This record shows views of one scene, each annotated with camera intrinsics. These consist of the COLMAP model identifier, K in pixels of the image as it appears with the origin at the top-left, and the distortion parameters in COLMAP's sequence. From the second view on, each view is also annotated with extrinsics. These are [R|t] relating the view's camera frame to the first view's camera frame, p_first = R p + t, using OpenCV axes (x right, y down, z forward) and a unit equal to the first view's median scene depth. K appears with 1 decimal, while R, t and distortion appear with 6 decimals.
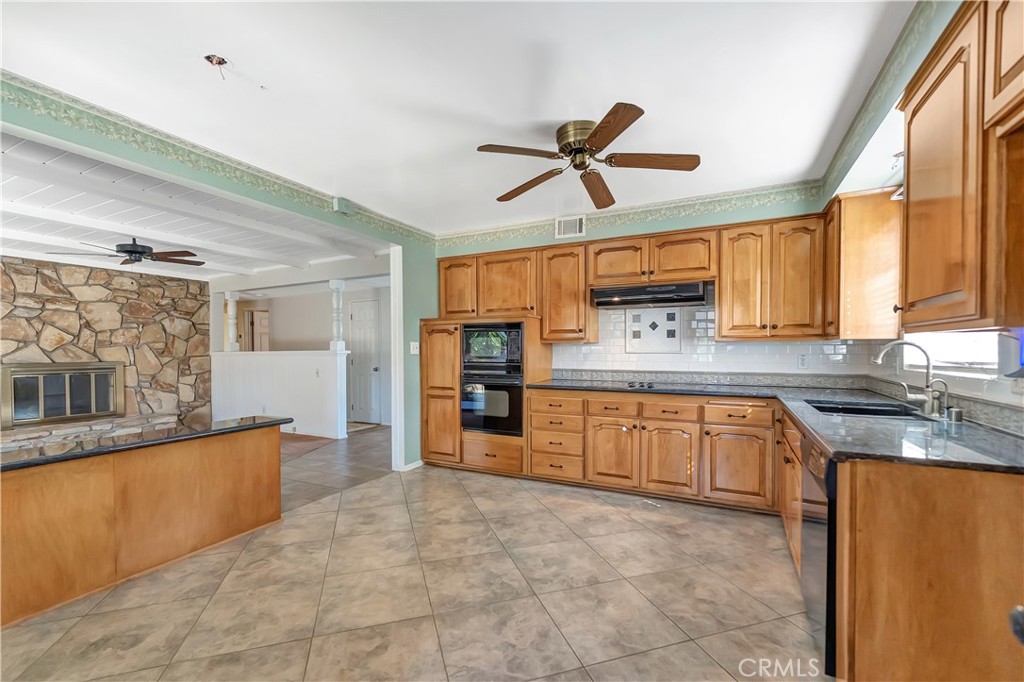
lens RADIAL K [[431.4, 0, 509.6], [0, 431.4, 356.3], [0, 0, 1]] dist [0.002006, 0.000109]
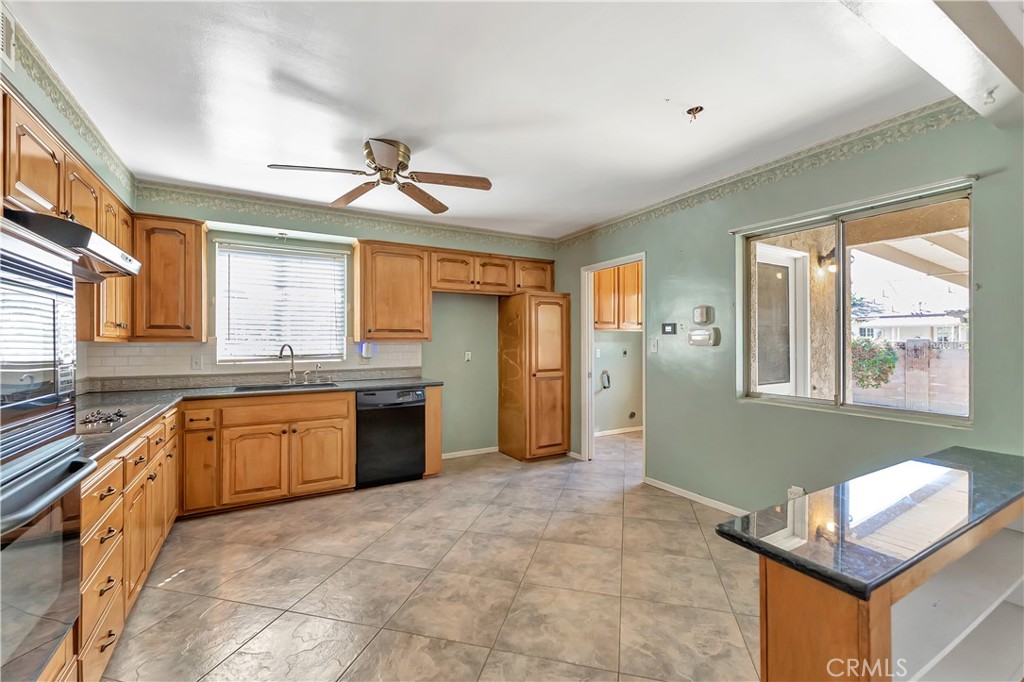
lens RADIAL K [[434.6, 0, 512.0], [0, 434.6, 341.0], [0, 0, 1]] dist [-0.000025, 0.000013]
pose [[-0.840784, 0.008867, 0.541298, -0.508623], [0.016394, 0.999824, 0.009085, -0.032791], [-0.541123, 0.016512, -0.840782, 1.303256]]
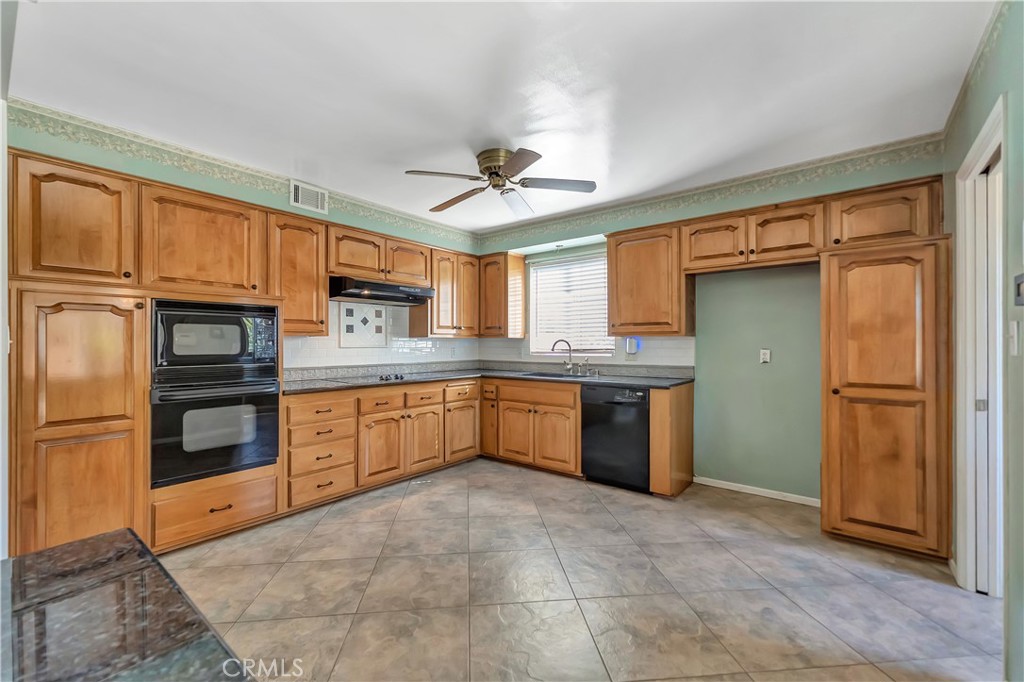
lens RADIAL K [[427.3, 0, 509.9], [0, 427.3, 343.1], [0, 0, 1]] dist [0.000547, -0.000006]
pose [[0.209231, 0.004363, 0.977857, -0.713139], [0.017586, 0.999812, -0.008224, -0.004691], [-0.977708, 0.018917, 0.209114, 0.547160]]
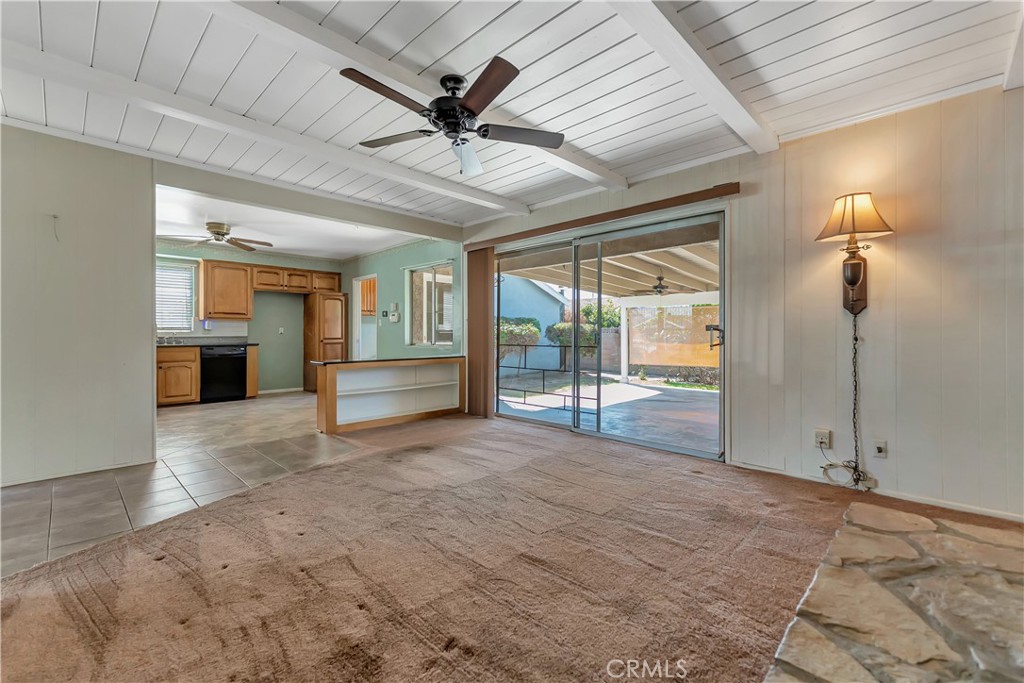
lens RADIAL K [[438.0, 0, 509.8], [0, 438.0, 333.7], [0, 0, 1]] dist [0.008238, 0.000073]
pose [[-0.954153, 0.008008, 0.299212, -1.474781], [0.012091, 0.999857, 0.011797, 0.031961], [-0.299075, 0.014874, -0.954114, 2.046460]]
